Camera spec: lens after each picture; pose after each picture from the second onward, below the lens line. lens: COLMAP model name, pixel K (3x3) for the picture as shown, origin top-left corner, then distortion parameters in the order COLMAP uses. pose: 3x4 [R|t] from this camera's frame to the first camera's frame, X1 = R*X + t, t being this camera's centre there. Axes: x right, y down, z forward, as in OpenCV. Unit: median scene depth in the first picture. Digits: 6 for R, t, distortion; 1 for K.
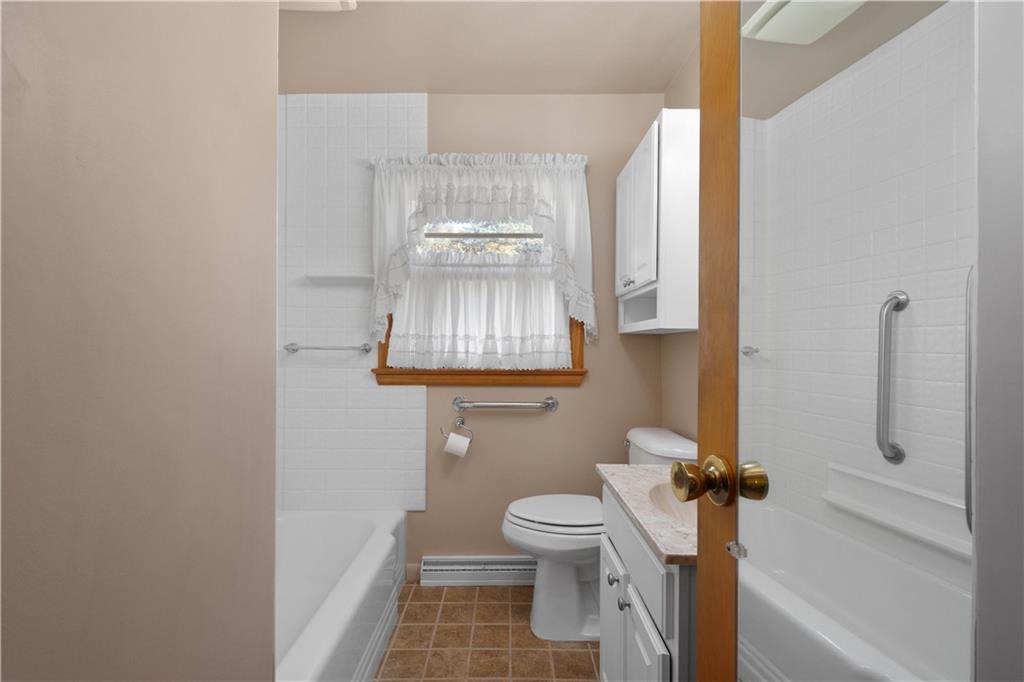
lens RADIAL K [[447.4, 0, 513.1], [0, 447.4, 343.8], [0, 0, 1]] dist [0.005204, -0.000999]
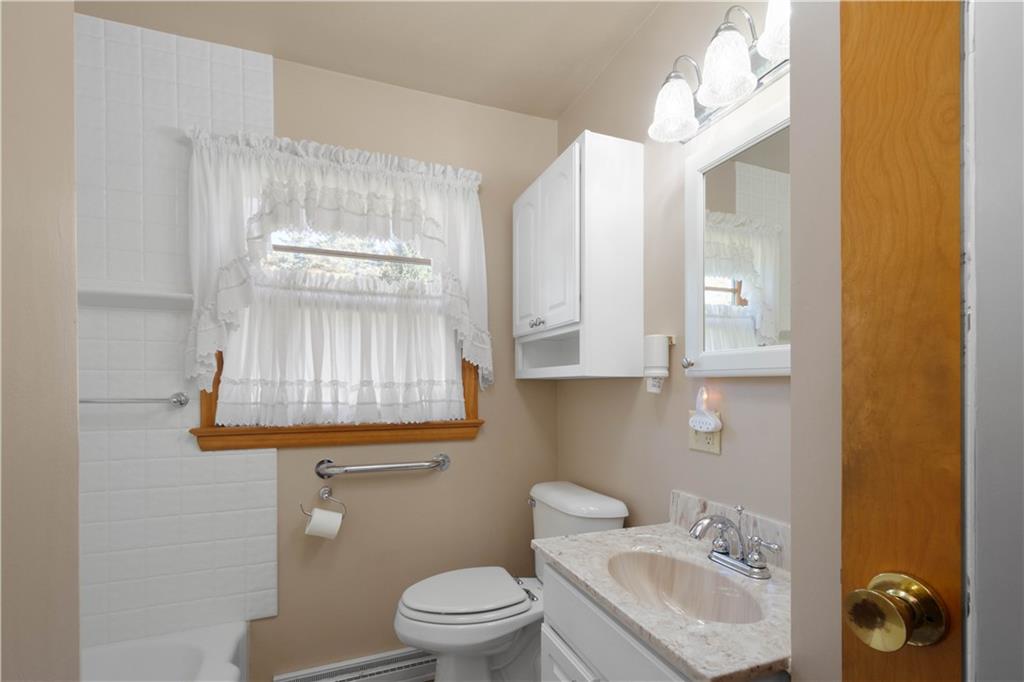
lens RADIAL K [[447.4, 0, 499.0], [0, 447.4, 385.2], [0, 0, 1]] dist [0.005204, -0.000999]
pose [[0.934118, -0.005763, 0.356917, -0.115008], [0.002173, 0.999943, 0.010460, -0.019225], [-0.356957, -0.008996, 0.934077, 0.171247]]
